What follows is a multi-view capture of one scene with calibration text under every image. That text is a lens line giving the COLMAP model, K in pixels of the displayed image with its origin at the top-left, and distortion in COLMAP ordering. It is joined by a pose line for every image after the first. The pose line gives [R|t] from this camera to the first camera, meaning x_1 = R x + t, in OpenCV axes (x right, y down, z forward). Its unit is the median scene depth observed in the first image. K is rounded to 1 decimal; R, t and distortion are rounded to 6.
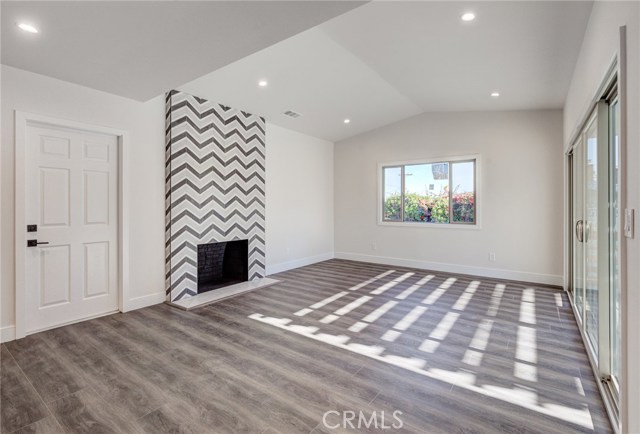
lens RADIAL K [[302.5, 0, 323.1], [0, 302.5, 206.2], [0, 0, 1]] dist [0.000268, 0.000546]
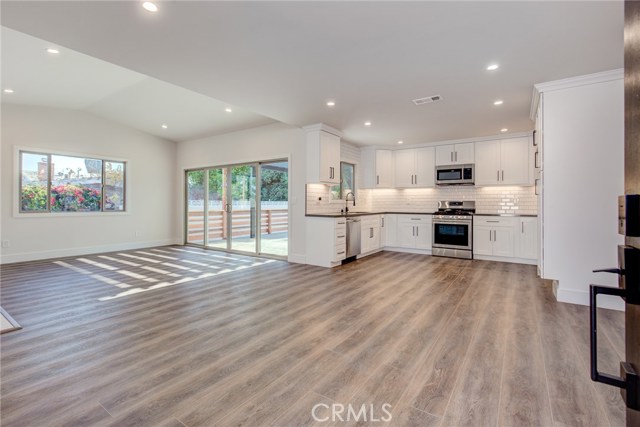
lens RADIAL K [[290.8, 0, 315.2], [0, 290.8, 201.9], [0, 0, 1]] dist [-0.005661, 0.003175]
pose [[-0.007489, 0.004489, 0.999962, -1.042273], [-0.003451, 0.999984, -0.004515, 0.031217], [-0.999966, -0.003485, -0.007473, 0.249141]]
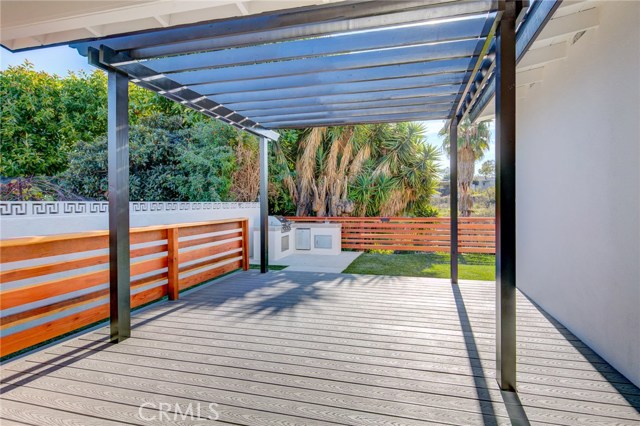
lens RADIAL K [[349.7, 0, 315.1], [0, 349.7, 208.0], [0, 0, 1]] dist [0.013157, -0.007550]
pose [[-0.331489, -0.010468, 0.943401, 0.504798], [0.006040, 0.999894, 0.013217, 0.022357], [-0.943440, 0.010080, -0.331390, 0.596307]]
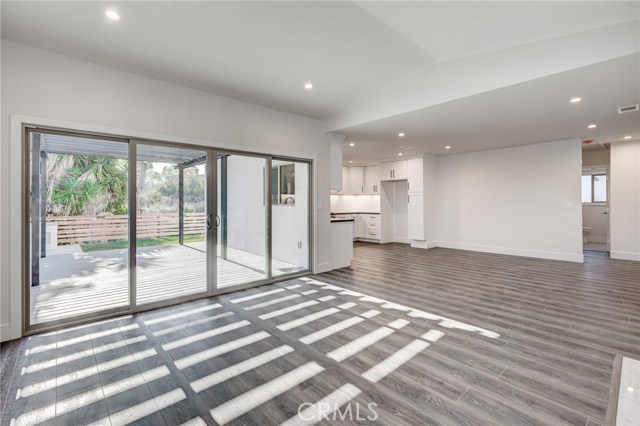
lens RADIAL K [[290.8, 0, 315.3], [0, 290.8, 197.9], [0, 0, 1]] dist [-0.005661, 0.003175]
pose [[-0.973165, 0.004857, 0.230059, 0.054947], [0.001908, 0.999913, -0.013039, -0.002599], [-0.230103, -0.012251, -0.973089, 1.608102]]
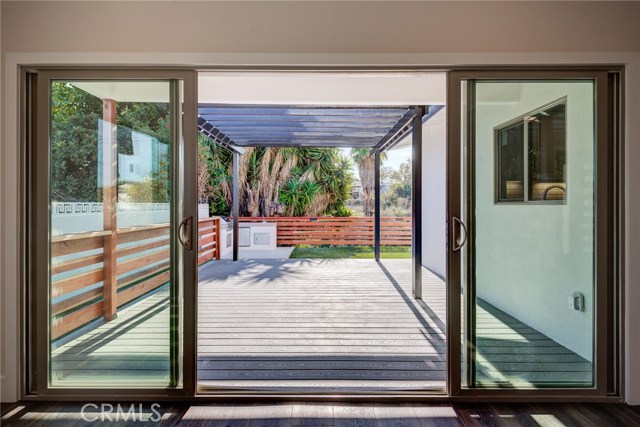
lens RADIAL K [[349.7, 0, 320.2], [0, 349.7, 203.4], [0, 0, 1]] dist [0.013157, -0.007550]
pose [[-0.579521, 0.002240, 0.814954, 0.194642], [-0.000763, 0.999994, -0.003291, 0.018188], [-0.814957, -0.002529, -0.579516, 1.031181]]
